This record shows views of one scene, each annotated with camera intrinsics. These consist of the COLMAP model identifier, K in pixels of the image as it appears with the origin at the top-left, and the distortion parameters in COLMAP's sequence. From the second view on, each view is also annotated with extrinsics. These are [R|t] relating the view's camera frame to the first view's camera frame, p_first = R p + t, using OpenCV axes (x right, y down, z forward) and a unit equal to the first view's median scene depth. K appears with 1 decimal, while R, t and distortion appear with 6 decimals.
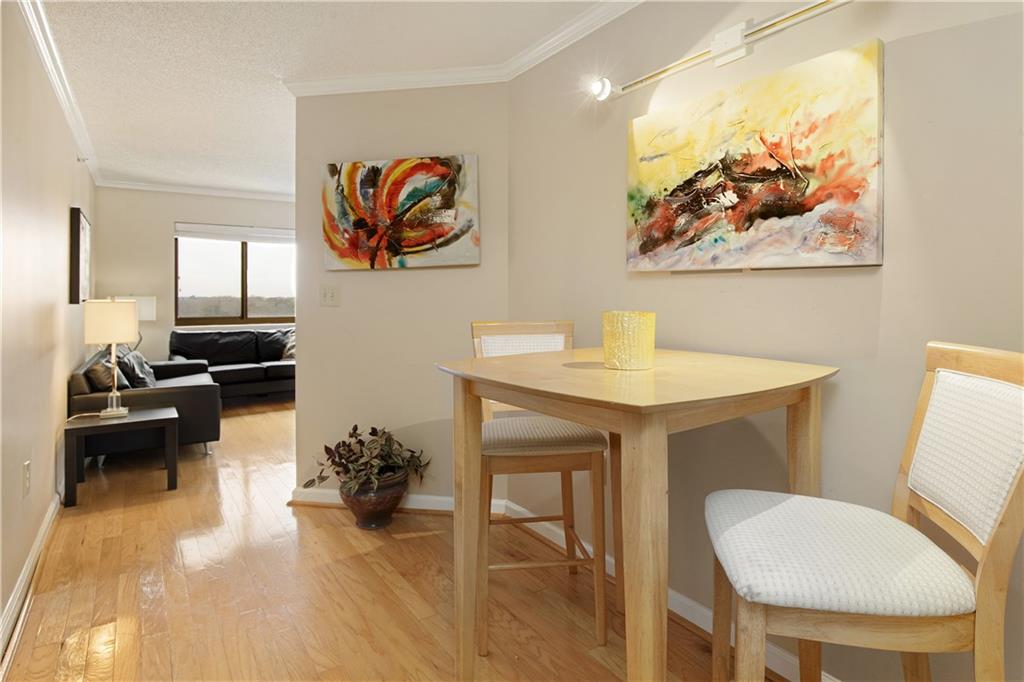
lens RADIAL K [[591.3, 0, 504.1], [0, 591.3, 292.9], [0, 0, 1]] dist [0.004939, 0.002774]
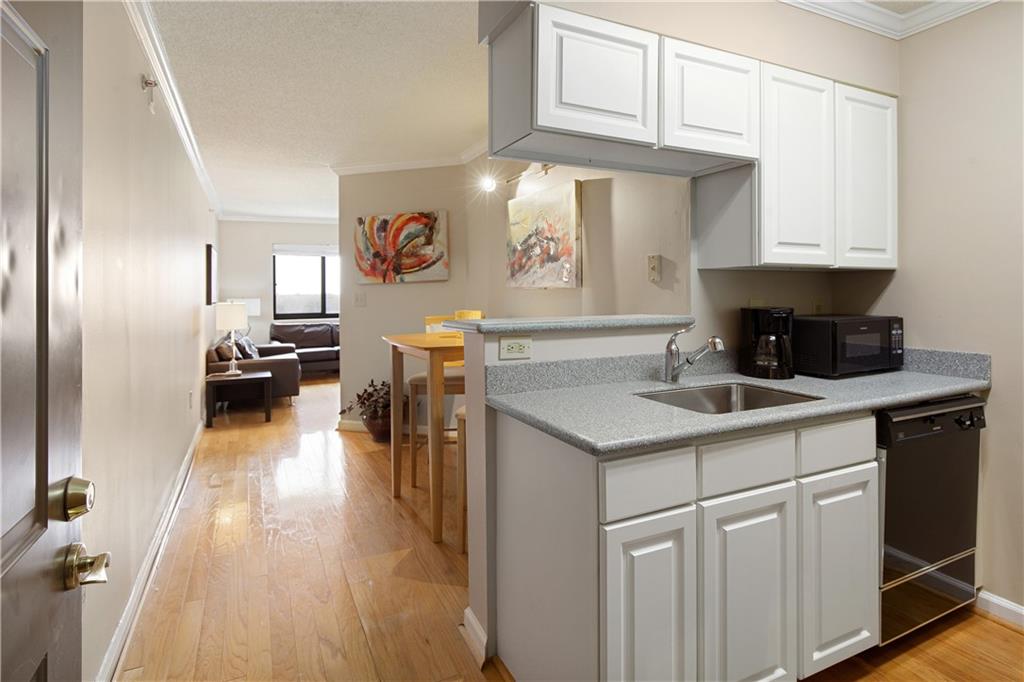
lens RADIAL K [[573.1, 0, 524.5], [0, 573.1, 290.8], [0, 0, 1]] dist [0.005595, -0.000272]
pose [[0.994070, -0.006601, -0.108546, 0.451096], [0.006952, 0.999972, 0.002852, -0.029824], [0.108524, -0.003590, 0.994087, -0.698335]]
